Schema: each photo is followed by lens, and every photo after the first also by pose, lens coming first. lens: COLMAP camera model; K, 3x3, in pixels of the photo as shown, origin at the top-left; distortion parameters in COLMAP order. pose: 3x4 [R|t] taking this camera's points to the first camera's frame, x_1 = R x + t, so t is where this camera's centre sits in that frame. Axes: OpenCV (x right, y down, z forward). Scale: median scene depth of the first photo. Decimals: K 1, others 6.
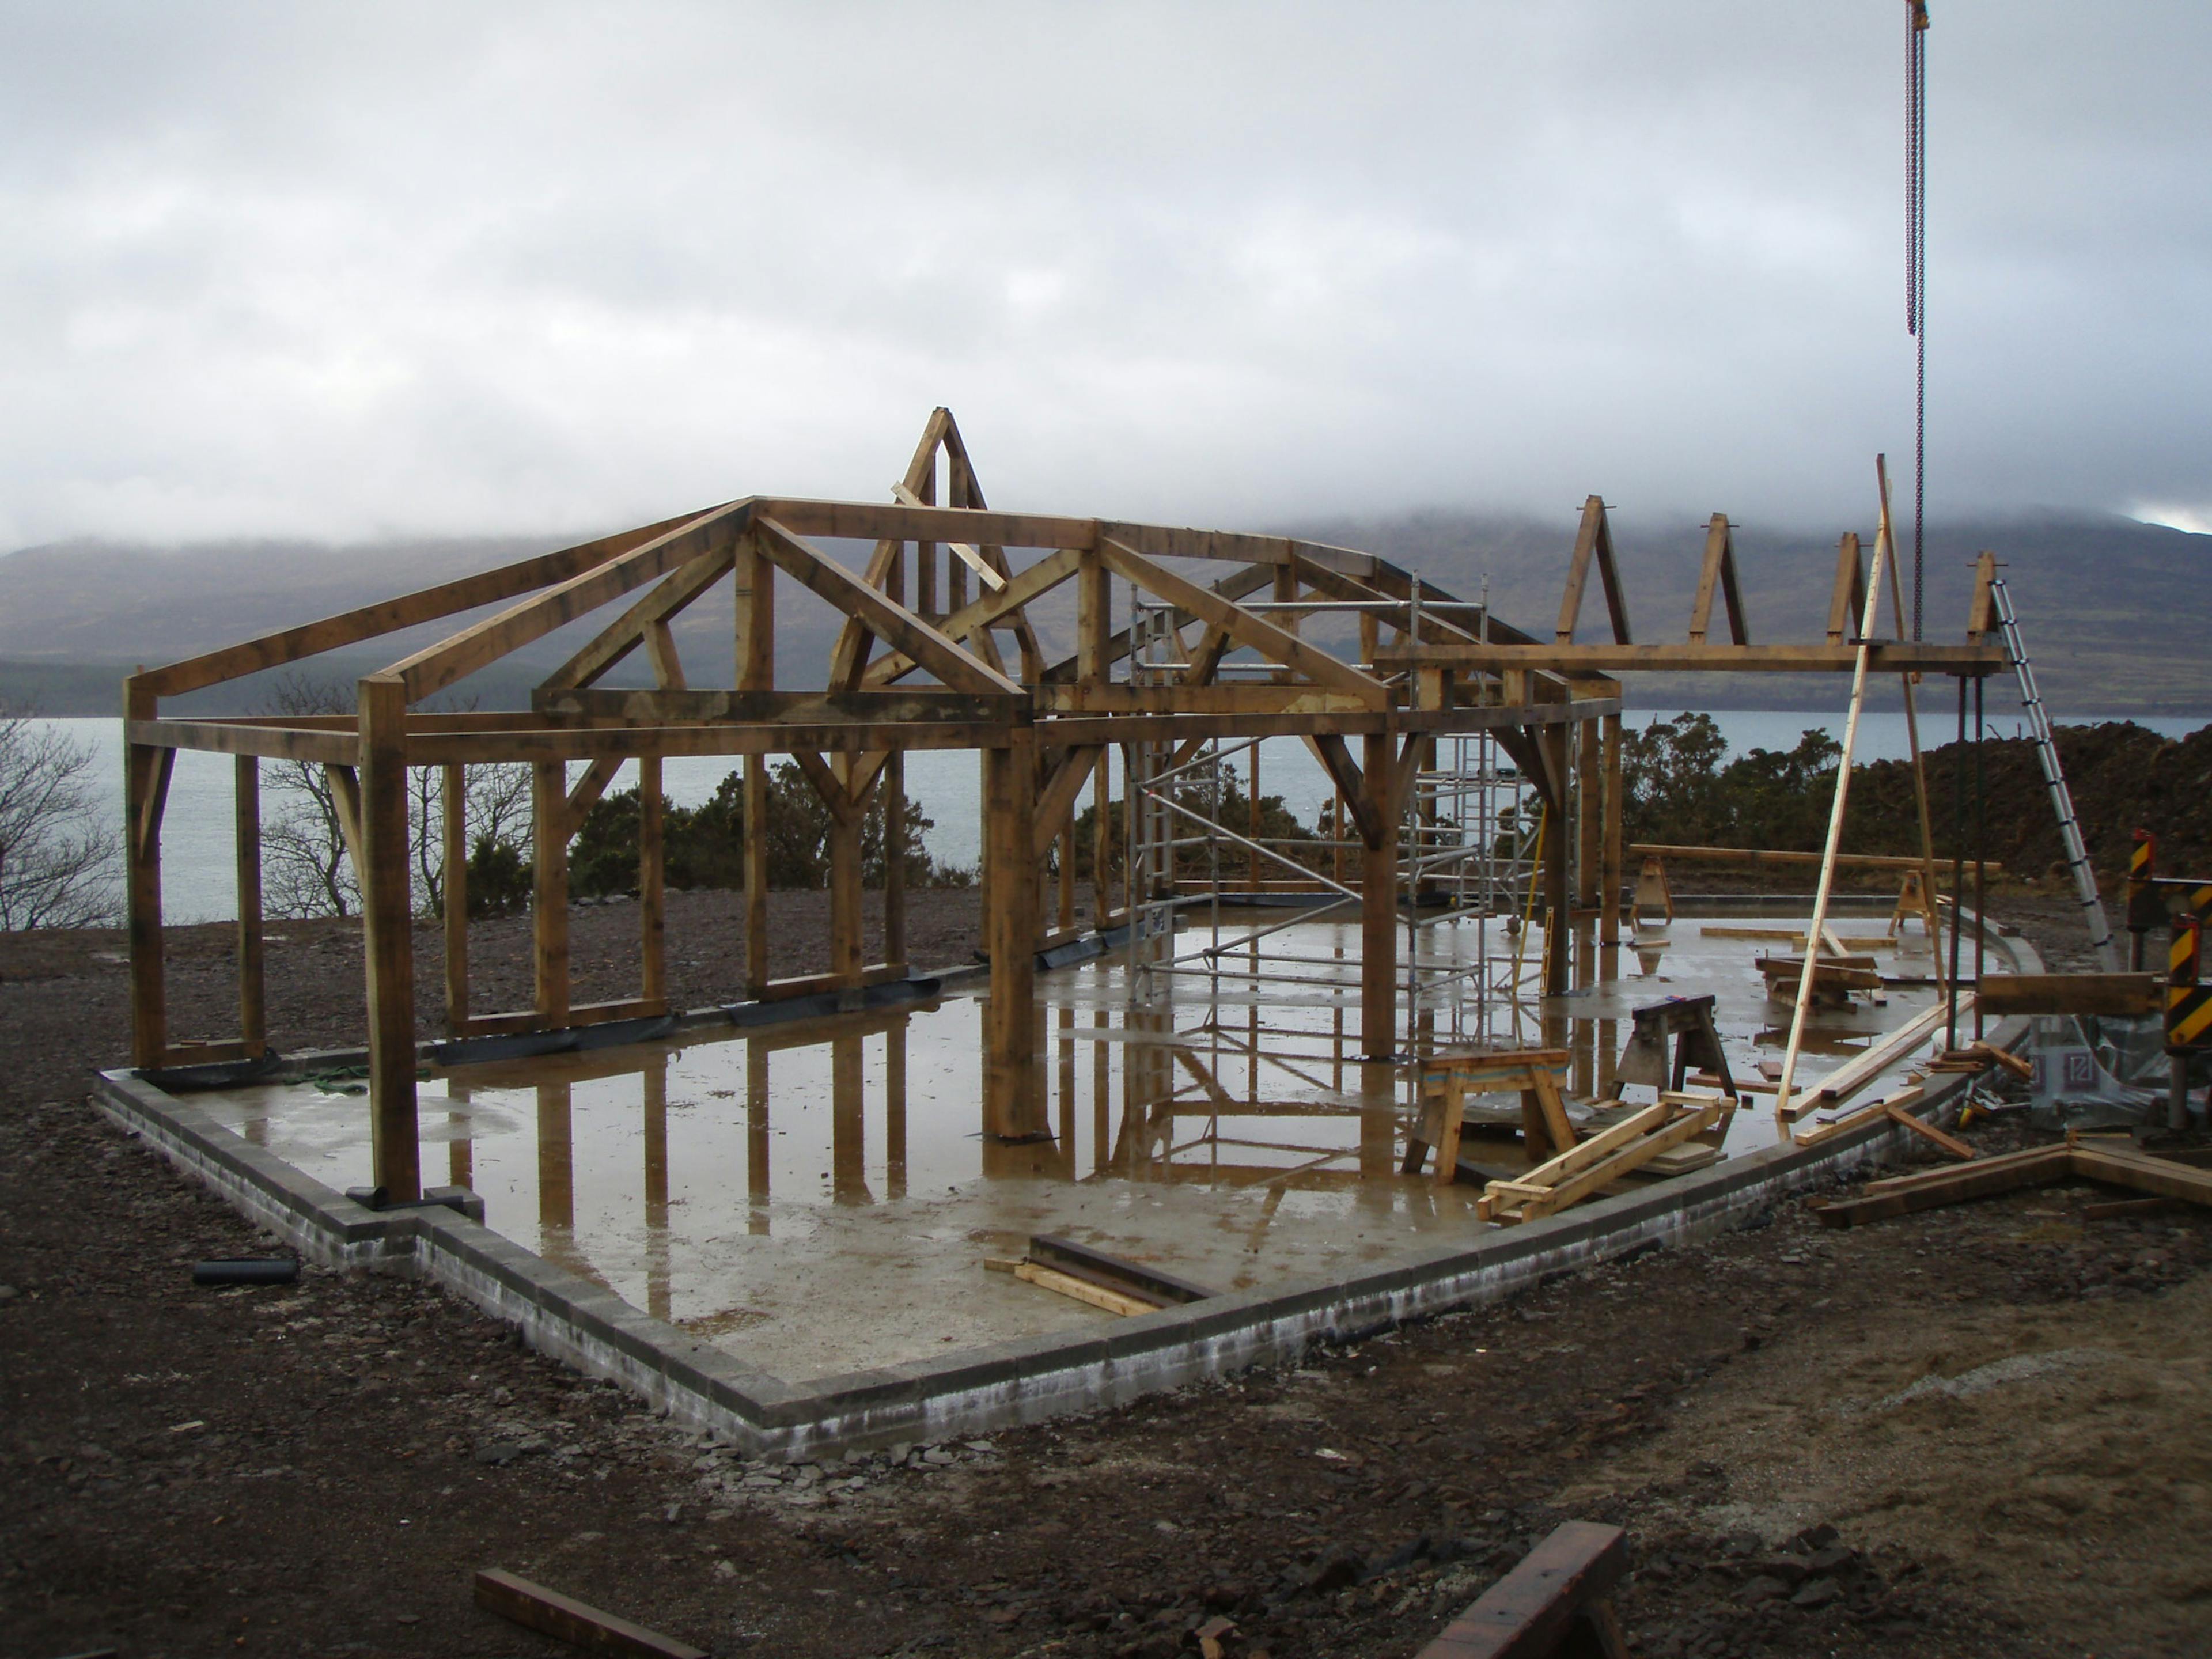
lens RADIAL K [[2557.2, 0, 1106.0], [0, 2557.2, 829.5], [0, 0, 1]] dist [-0.197484, 0.254899]
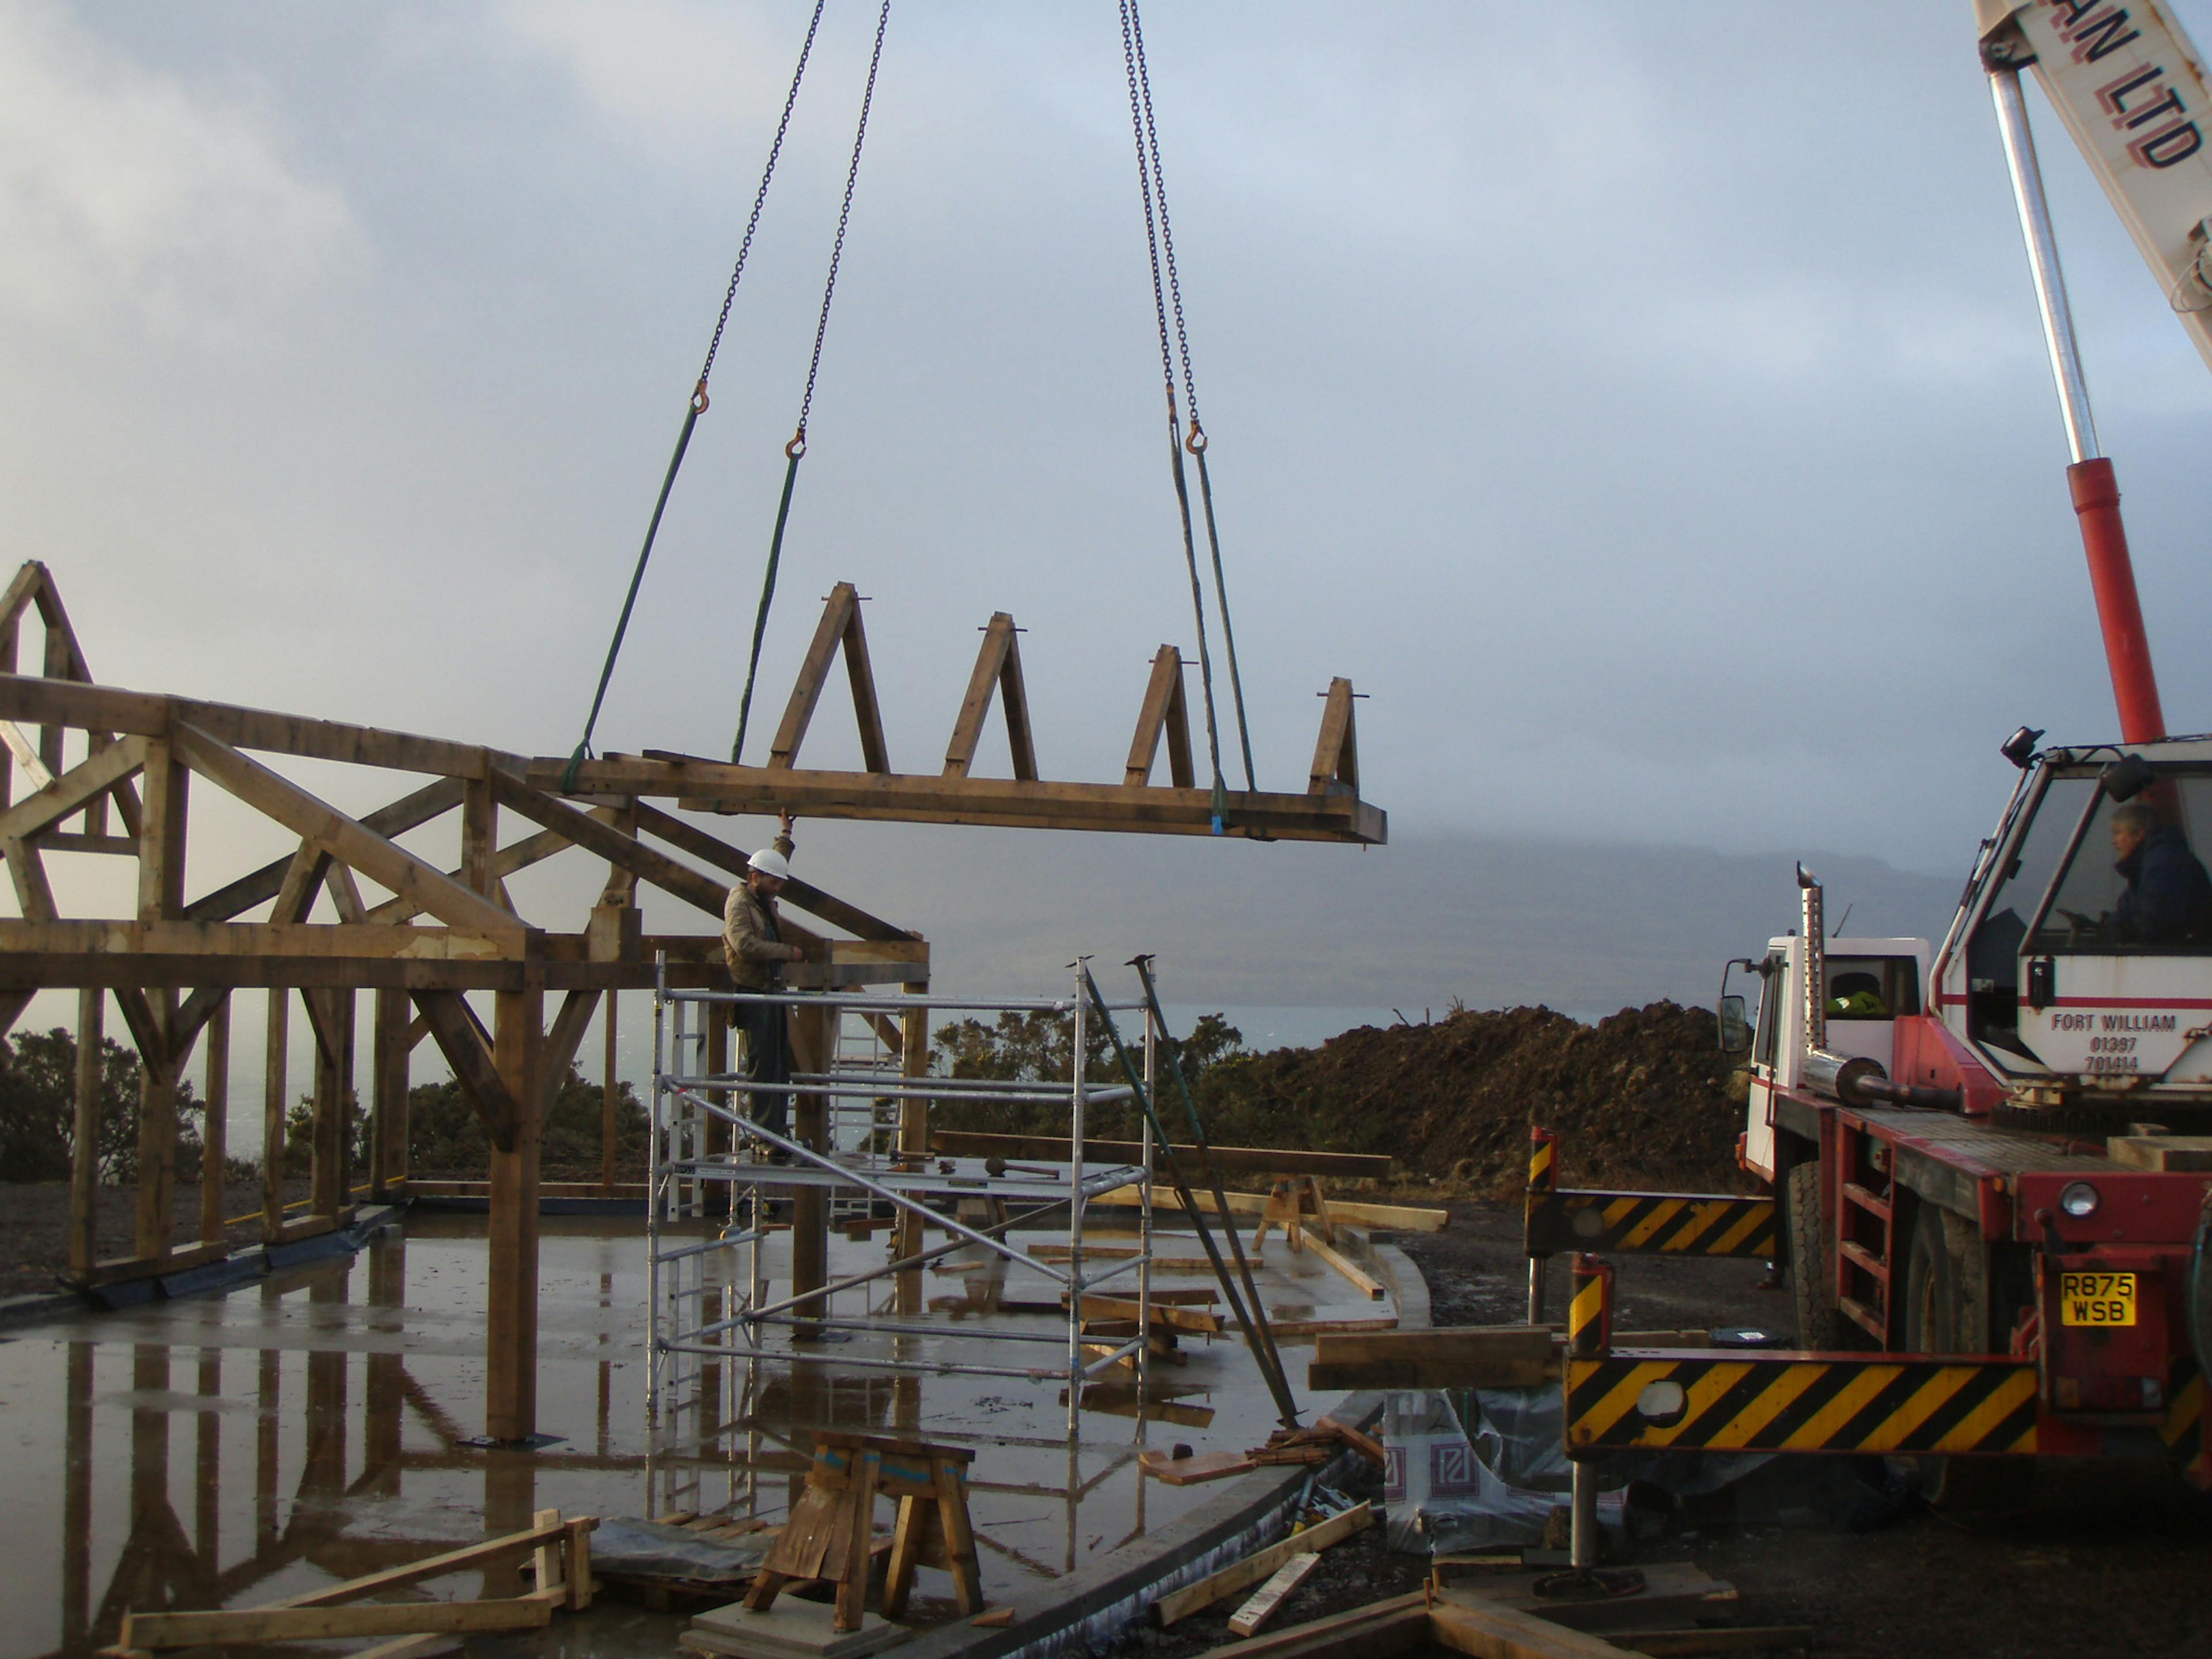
lens RADIAL K [[2557.2, 0, 1106.0], [0, 2557.2, 829.5], [0, 0, 1]] dist [-0.197484, 0.254899]
pose [[0.976651, 0.028927, 0.212874, 0.123129], [-0.004724, 0.993545, -0.113337, -0.002379], [-0.214778, 0.109685, 0.970484, 0.274833]]
